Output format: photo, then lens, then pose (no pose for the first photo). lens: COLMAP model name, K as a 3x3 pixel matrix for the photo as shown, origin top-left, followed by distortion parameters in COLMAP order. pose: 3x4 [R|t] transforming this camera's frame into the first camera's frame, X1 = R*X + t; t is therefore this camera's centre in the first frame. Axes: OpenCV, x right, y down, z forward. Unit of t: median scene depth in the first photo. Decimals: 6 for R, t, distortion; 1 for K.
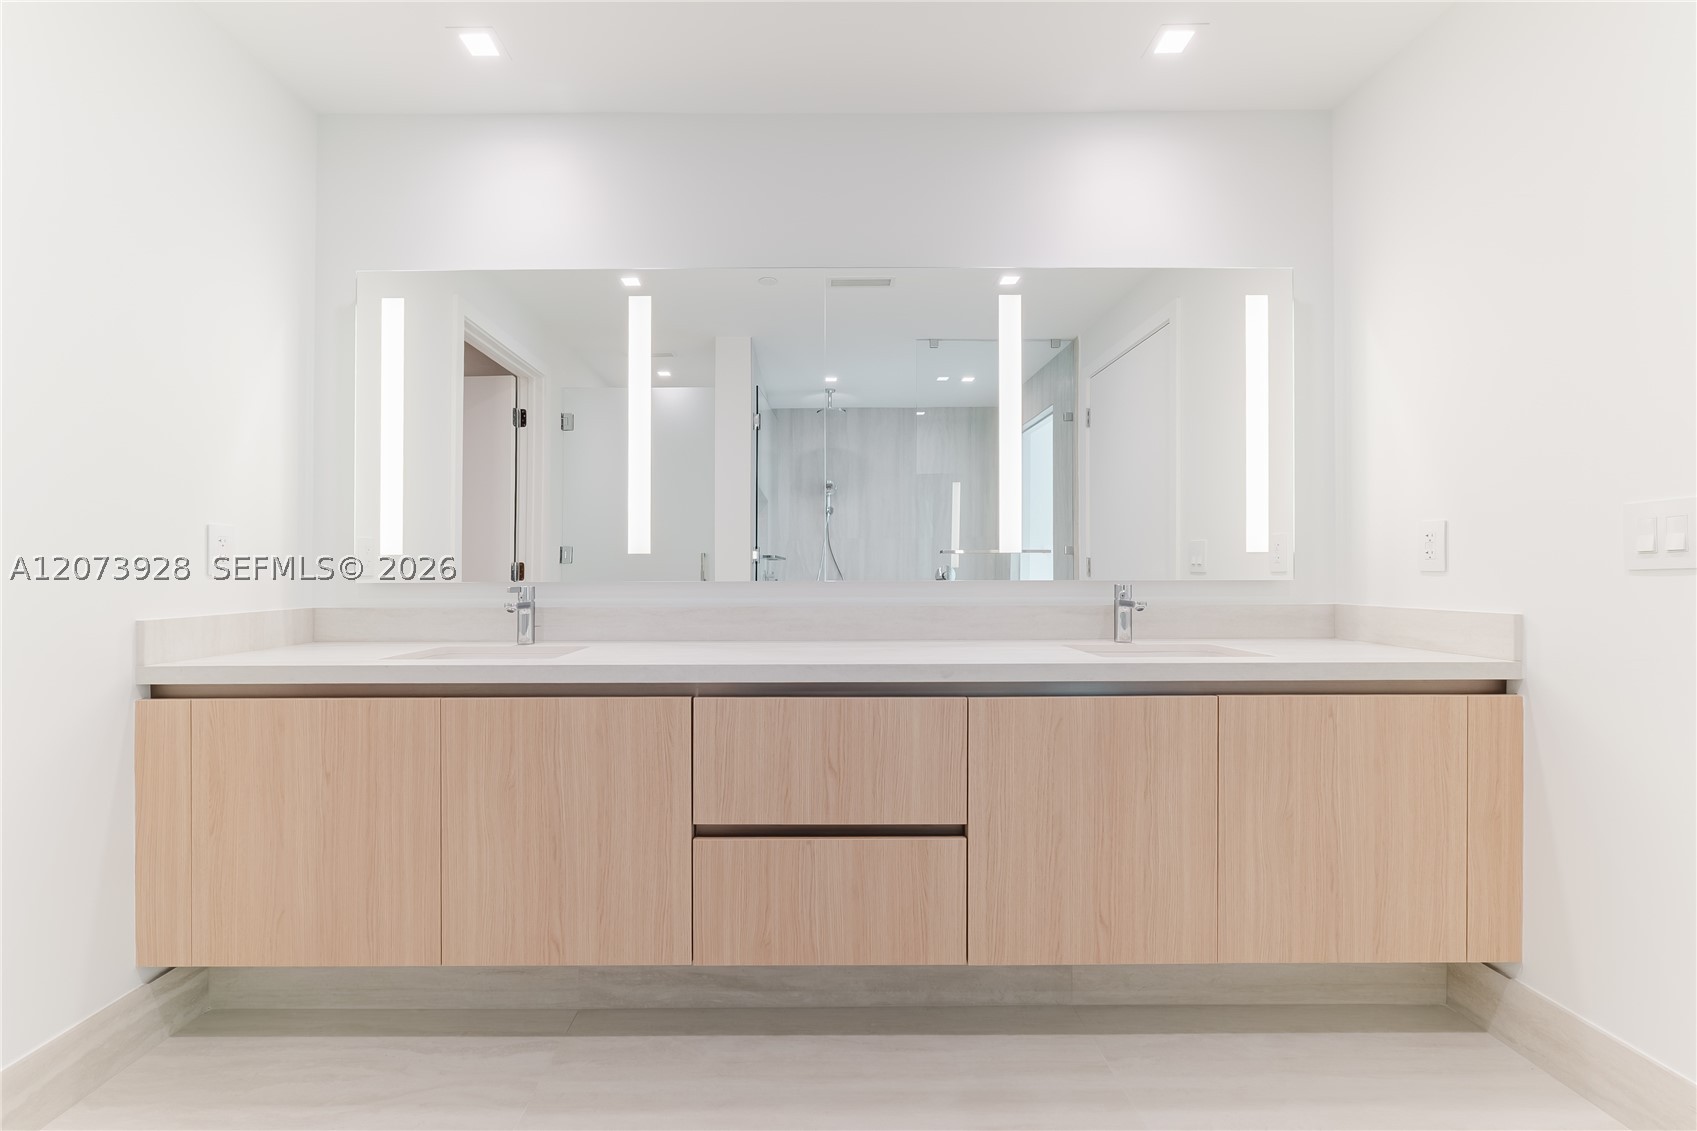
lens RADIAL K [[708.5, 0, 846.1], [0, 708.5, 576.9], [0, 0, 1]] dist [-0.005857, 0.000190]
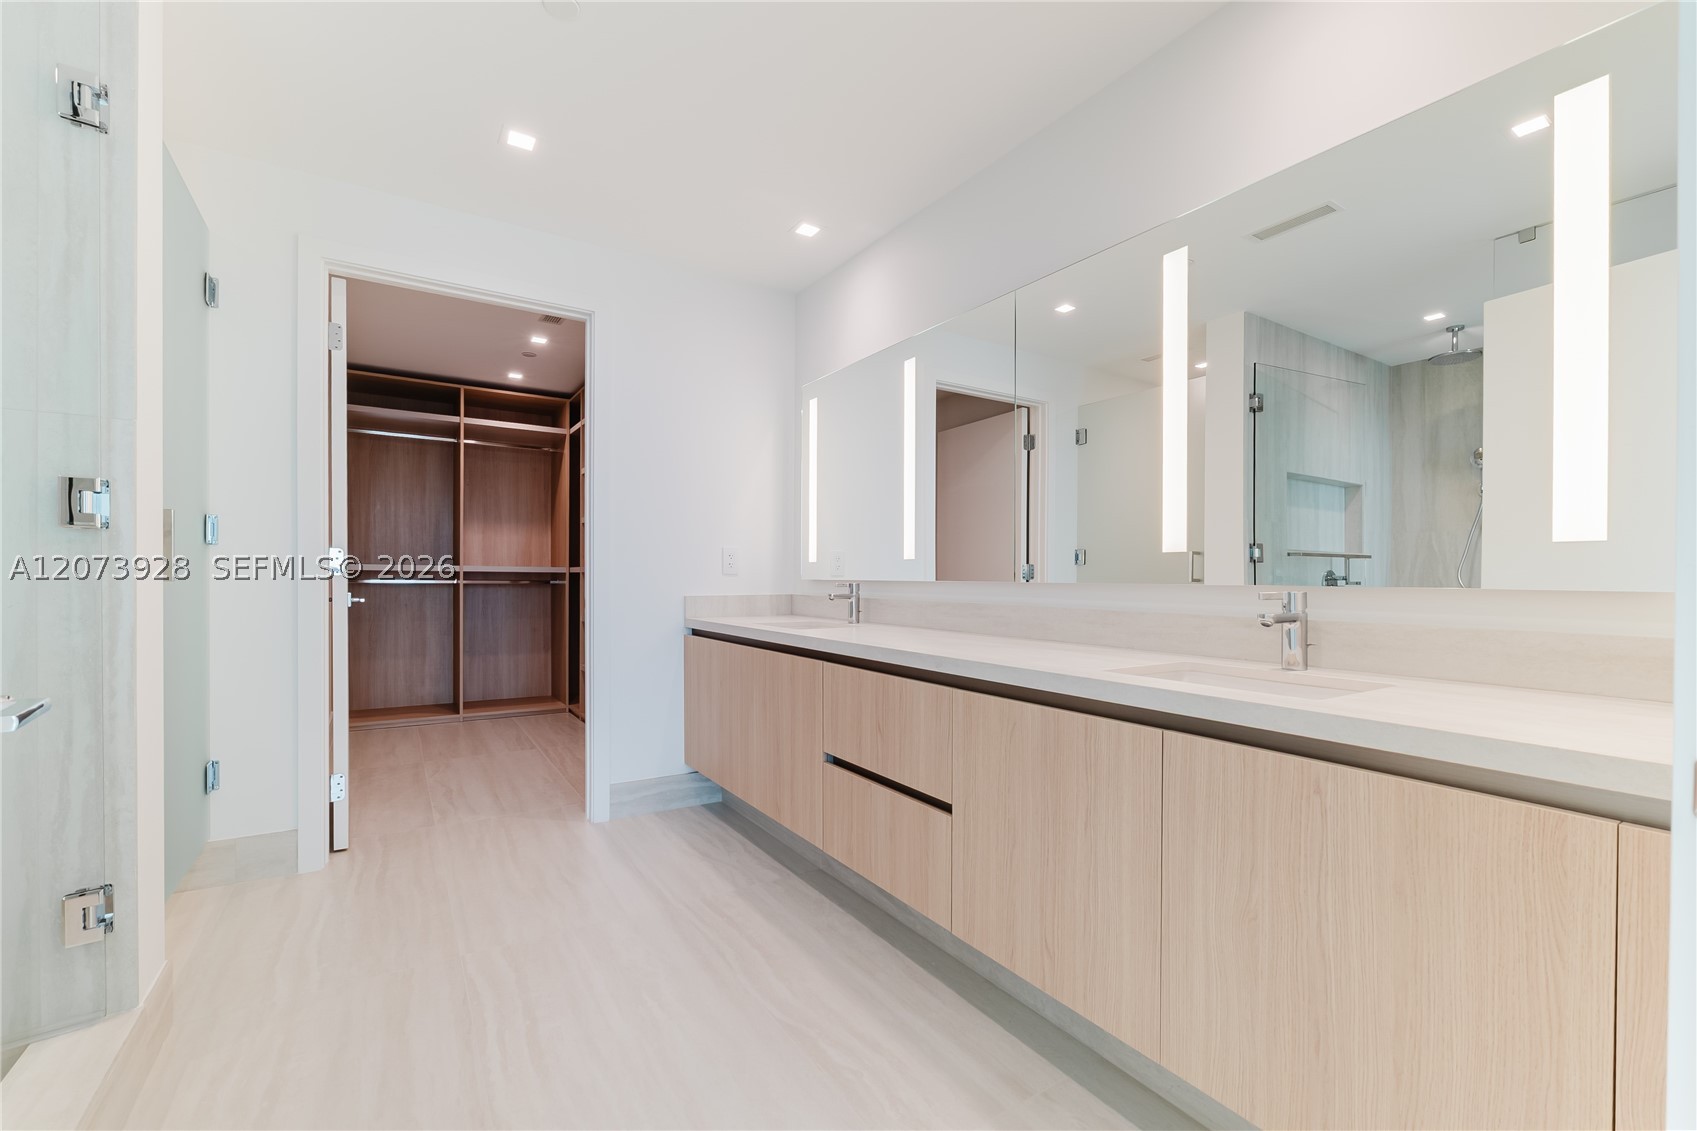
lens RADIAL K [[714.8, 0, 848.5], [0, 714.8, 573.6], [0, 0, 1]] dist [-0.005400, 0.000621]
pose [[0.537716, 0.001766, -0.843124, 1.014377], [-0.004761, 0.999988, -0.000942, -0.006234], [0.843113, 0.004521, 0.537718, 0.266594]]
